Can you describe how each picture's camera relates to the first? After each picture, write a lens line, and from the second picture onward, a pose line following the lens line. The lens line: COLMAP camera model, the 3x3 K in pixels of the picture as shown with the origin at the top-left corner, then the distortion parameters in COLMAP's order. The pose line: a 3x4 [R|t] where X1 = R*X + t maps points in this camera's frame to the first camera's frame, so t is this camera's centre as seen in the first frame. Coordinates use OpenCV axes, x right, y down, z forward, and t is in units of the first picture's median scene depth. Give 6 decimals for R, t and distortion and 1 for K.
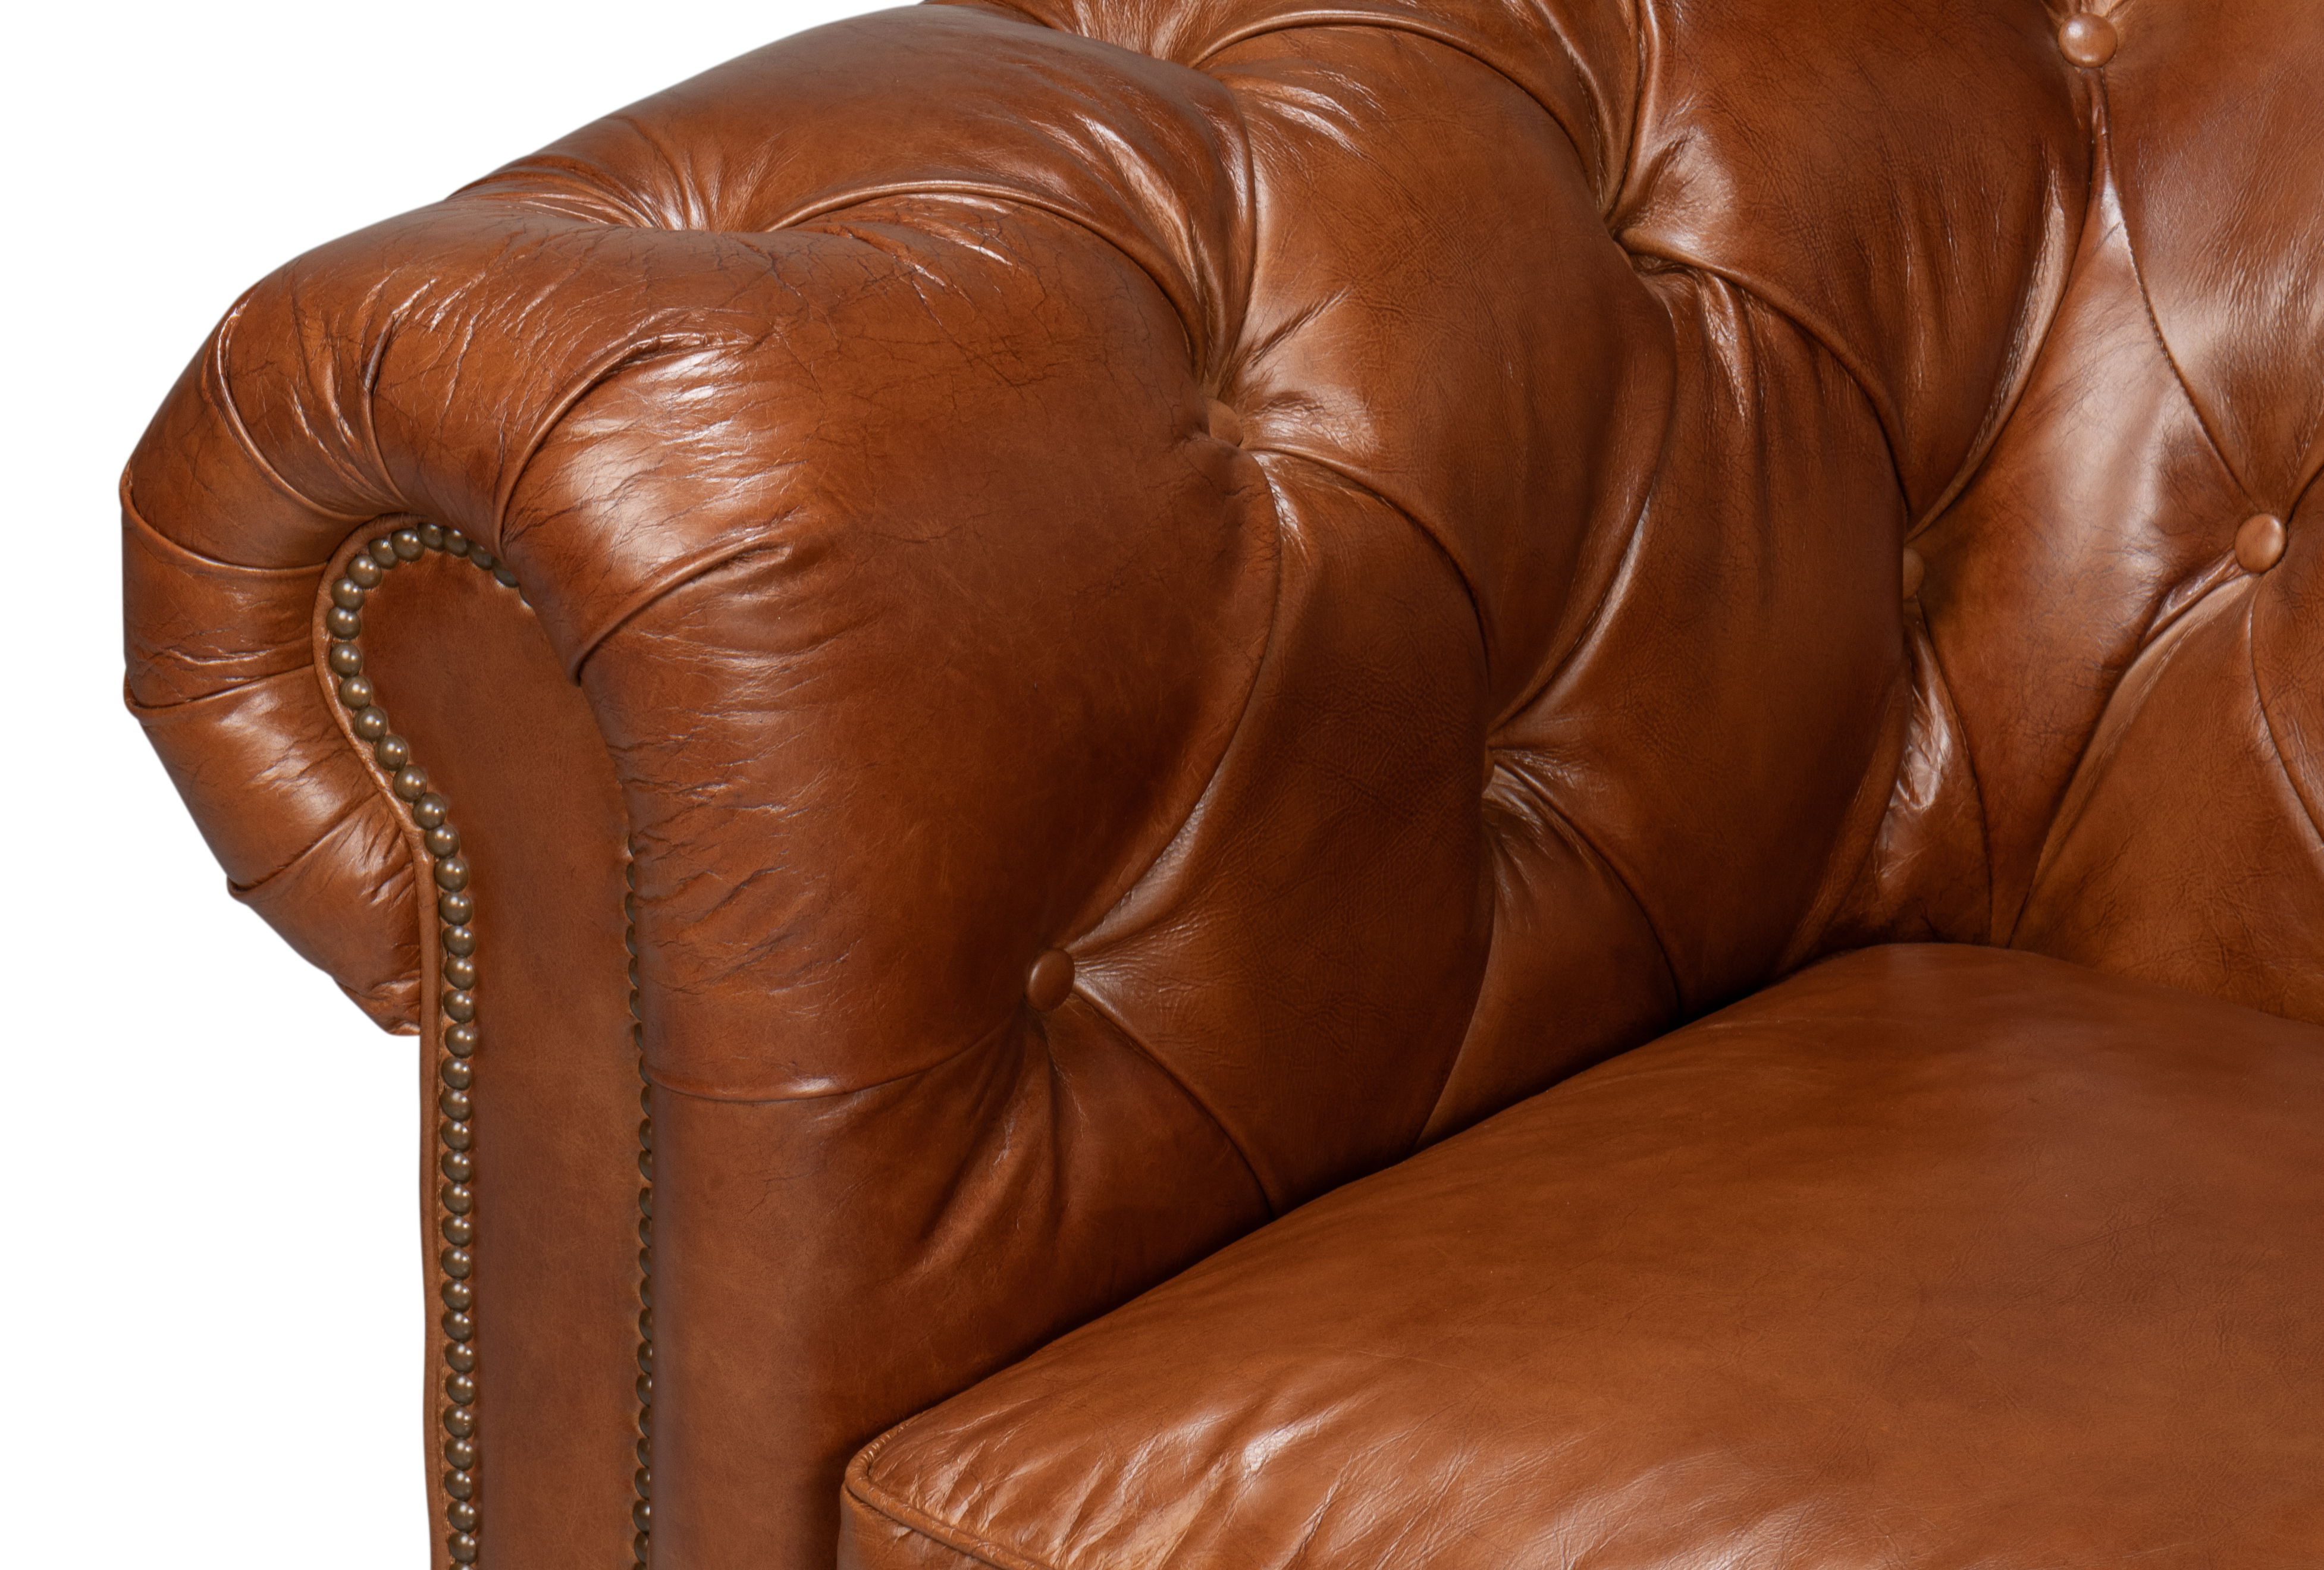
lens RADIAL K [[9049.1, 0, 1145.8], [0, 9049.1, 785.3], [0, 0, 1]] dist [-0.032645, 0.000000]
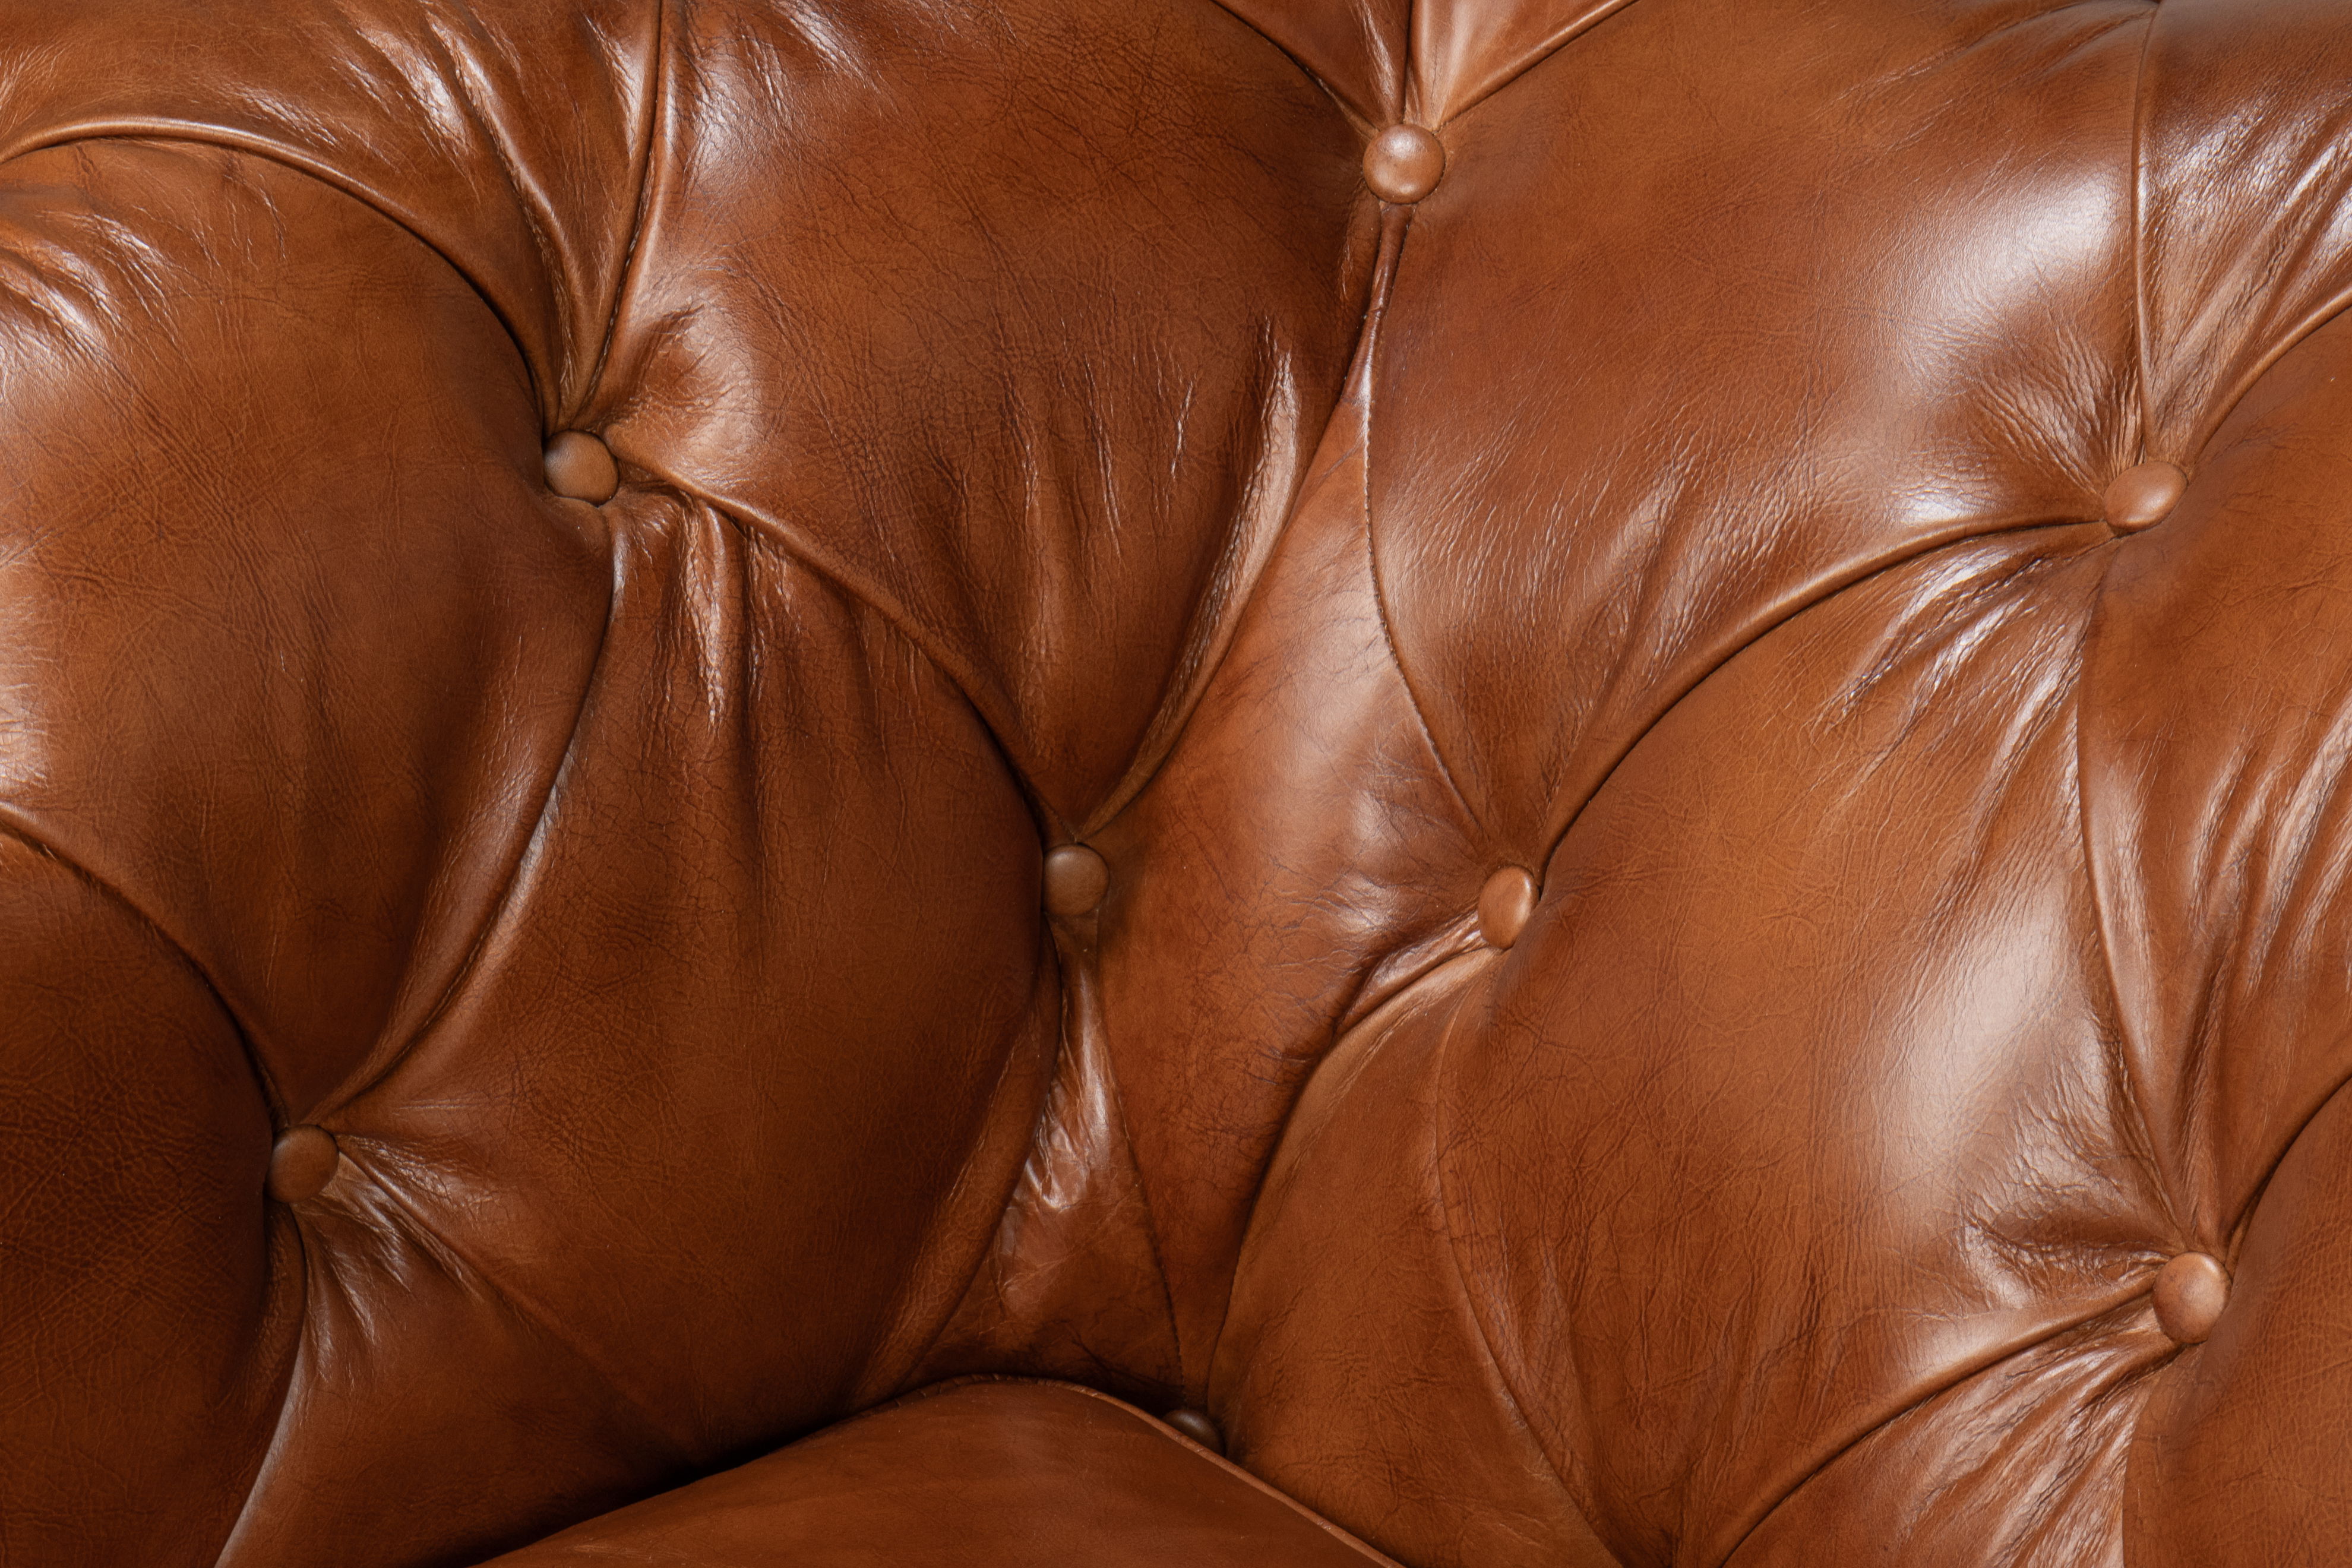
lens RADIAL K [[9159.1, 0, 1174.9], [0, 9159.1, 778.1], [0, 0, 1]] dist [-0.032645, 0.000000]
pose [[0.977133, 0.092316, -0.191541, 0.243697], [-0.072887, 0.991678, 0.106126, -0.116070], [0.199744, -0.089738, 0.975730, 0.293655]]
